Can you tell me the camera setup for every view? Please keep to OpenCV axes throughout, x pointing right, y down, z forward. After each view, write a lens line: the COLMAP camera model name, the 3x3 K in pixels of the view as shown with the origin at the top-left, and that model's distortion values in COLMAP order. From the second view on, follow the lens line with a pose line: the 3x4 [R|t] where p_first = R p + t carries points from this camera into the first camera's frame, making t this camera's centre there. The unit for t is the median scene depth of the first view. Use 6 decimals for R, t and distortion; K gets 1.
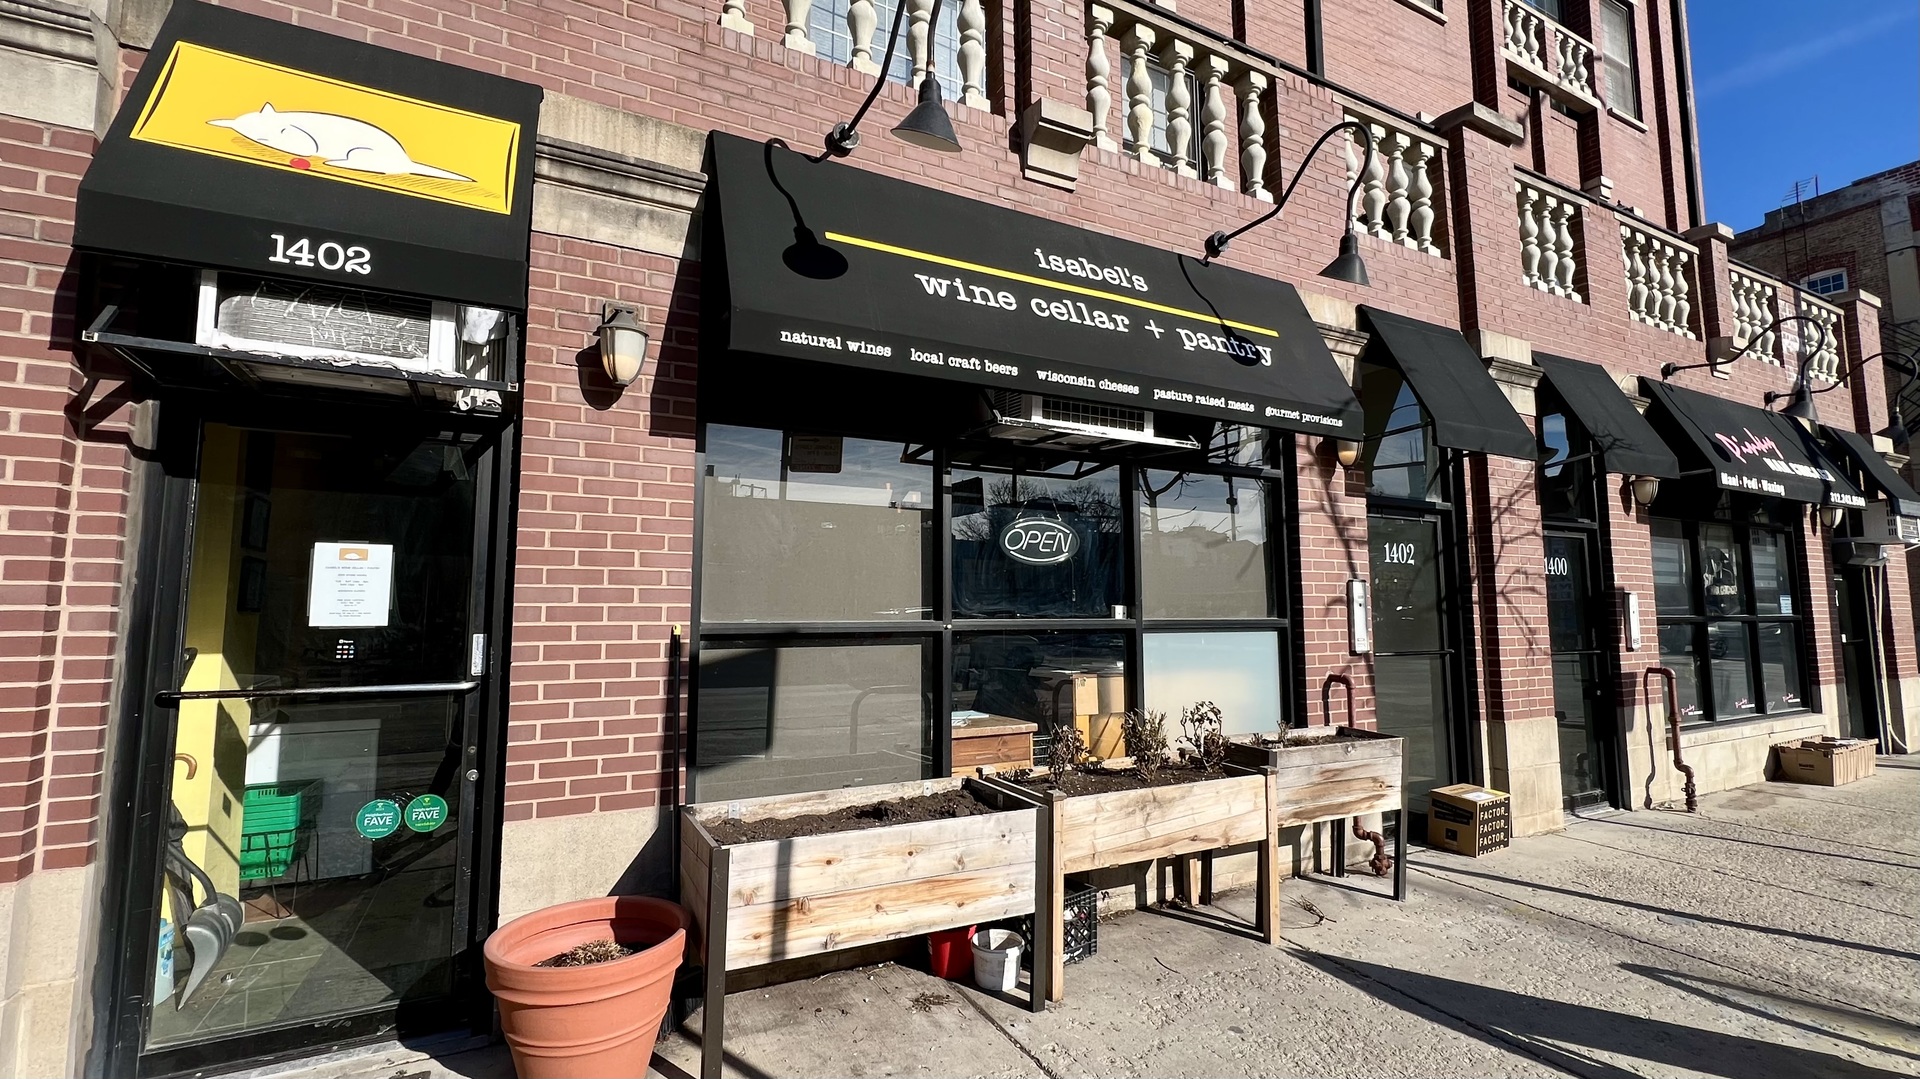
lens RADIAL K [[832.1, 0, 960.0], [0, 832.1, 539.5], [0, 0, 1]] dist [0.000983, -0.000009]
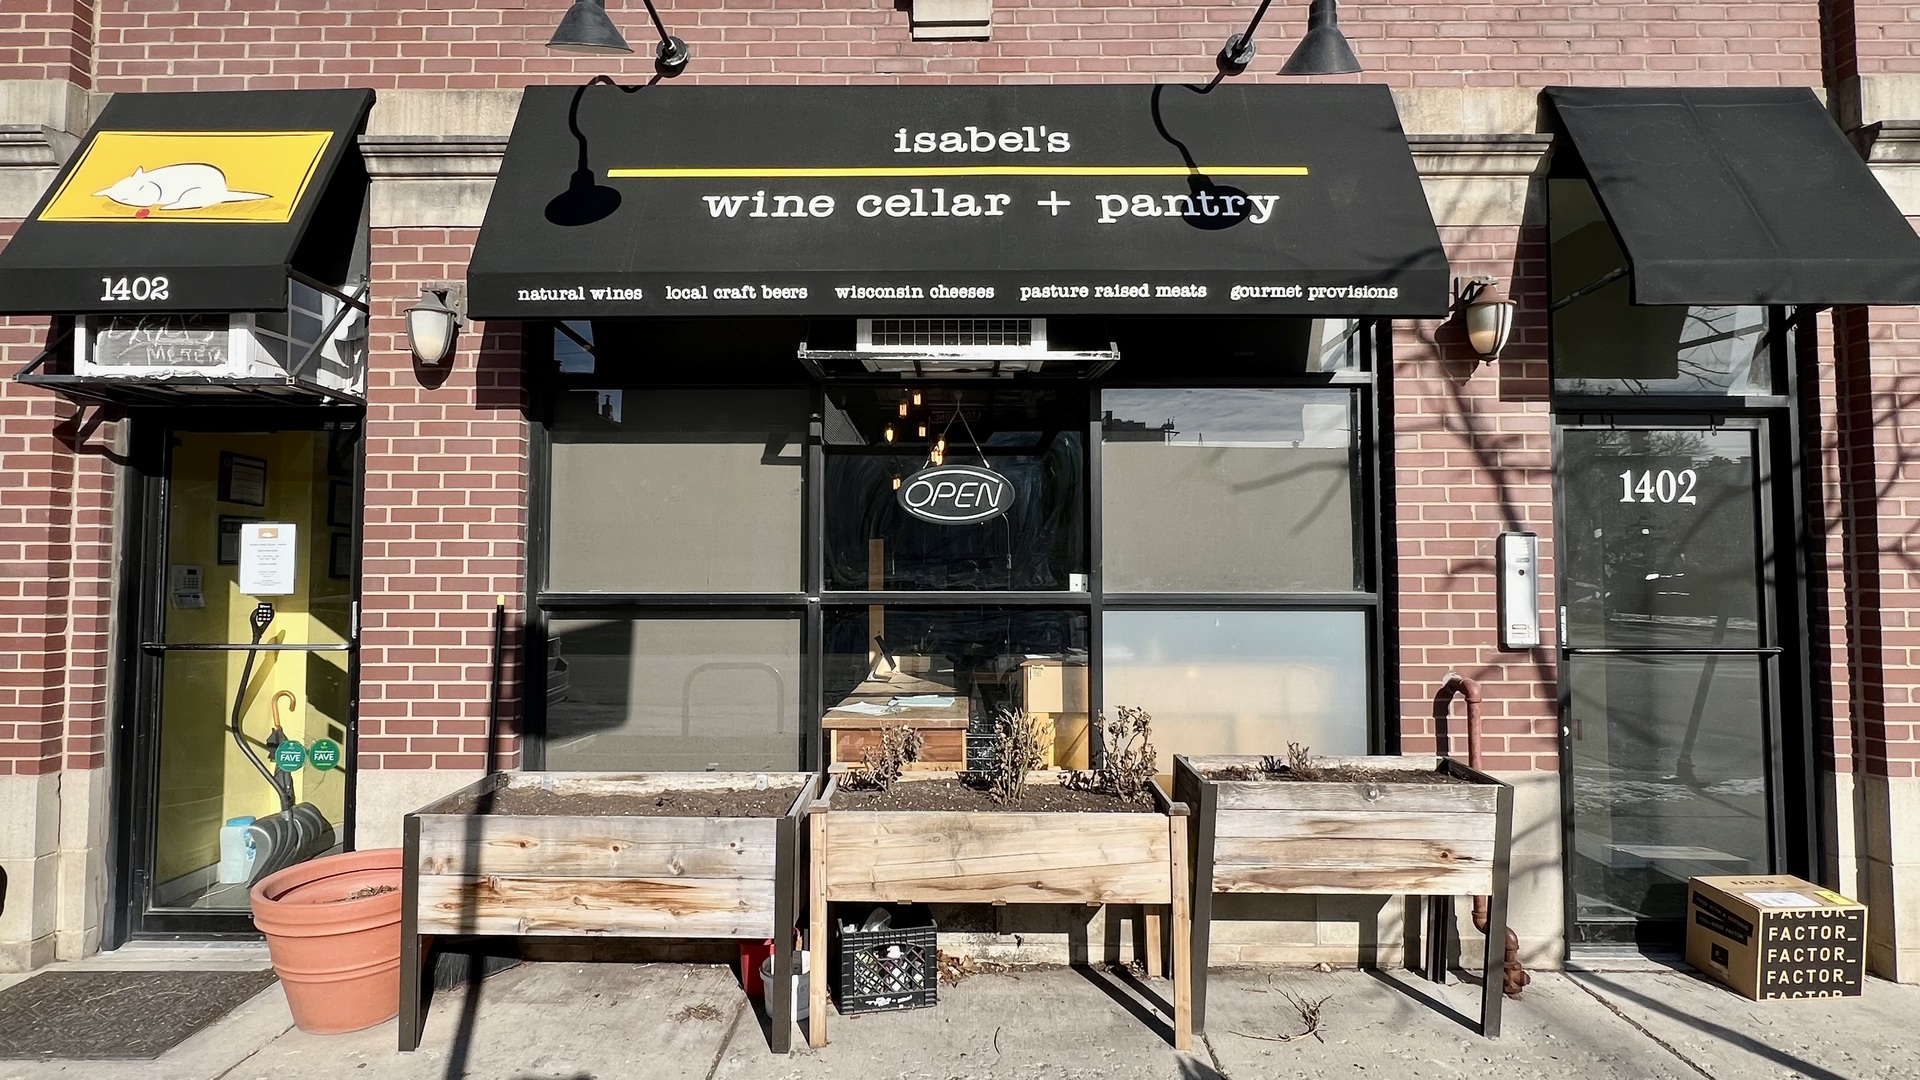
lens RADIAL K [[944.2, 0, 959.8], [0, 944.2, 537.1], [0, 0, 1]] dist [0.000104, 0.000101]
pose [[0.879177, -0.015617, -0.476239, 0.580636], [0.040772, 0.998263, 0.042533, 0.004872], [0.474747, -0.056812, 0.878287, 0.215128]]
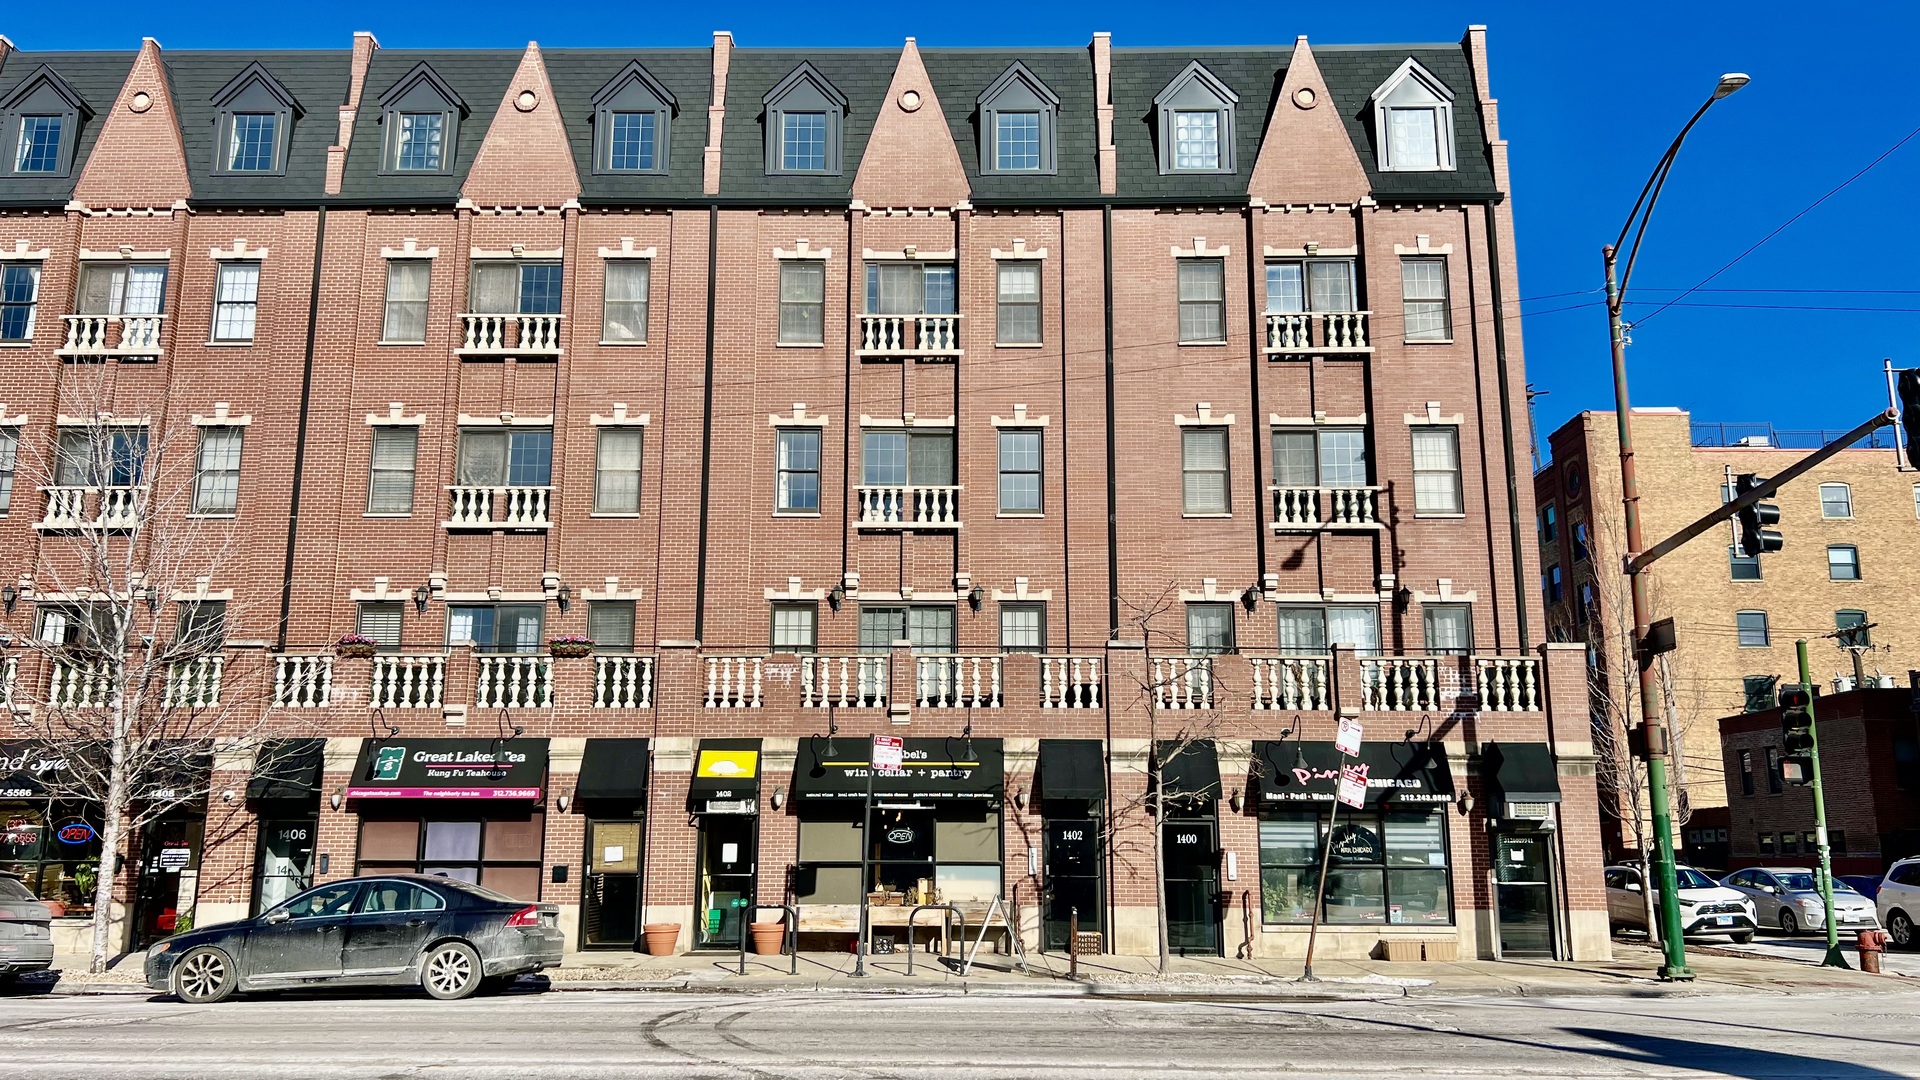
lens RADIAL K [[1540.3, 0, 960.0], [0, 1540.3, 540.0], [0, 0, 1]] dist [0.198212, -0.437436]
pose [[0.874806, -0.093340, -0.475397, 3.609815], [0.039458, 0.991732, -0.122110, -0.435732], [0.482864, 0.088064, 0.871256, -4.700191]]
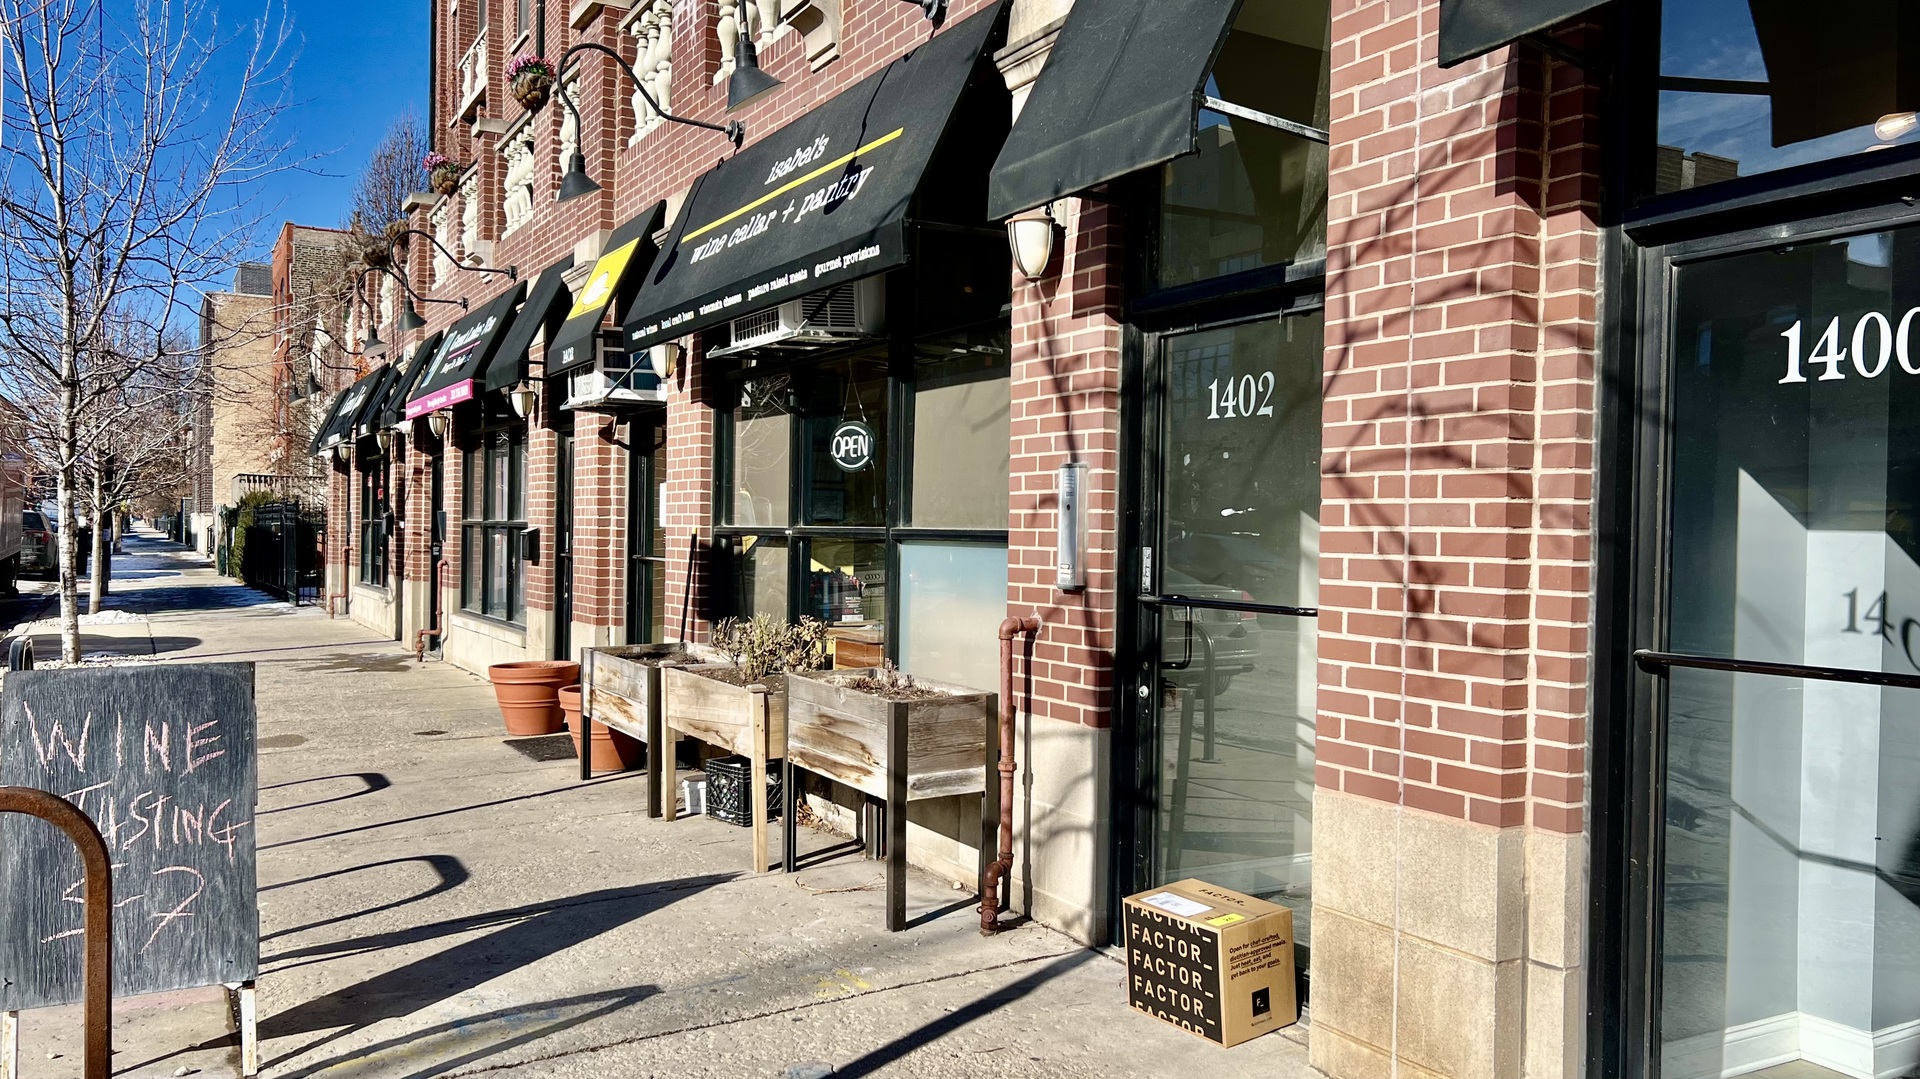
lens RADIAL K [[1429.6, 0, 960.0], [0, 1429.6, 539.5], [0, 0, 1]] dist [0.093608, -0.000616]
pose [[0.039598, 0.011640, -0.999148, 1.912379], [0.080924, 0.996610, 0.014817, 0.104061], [0.995933, -0.081442, 0.038522, 1.145722]]
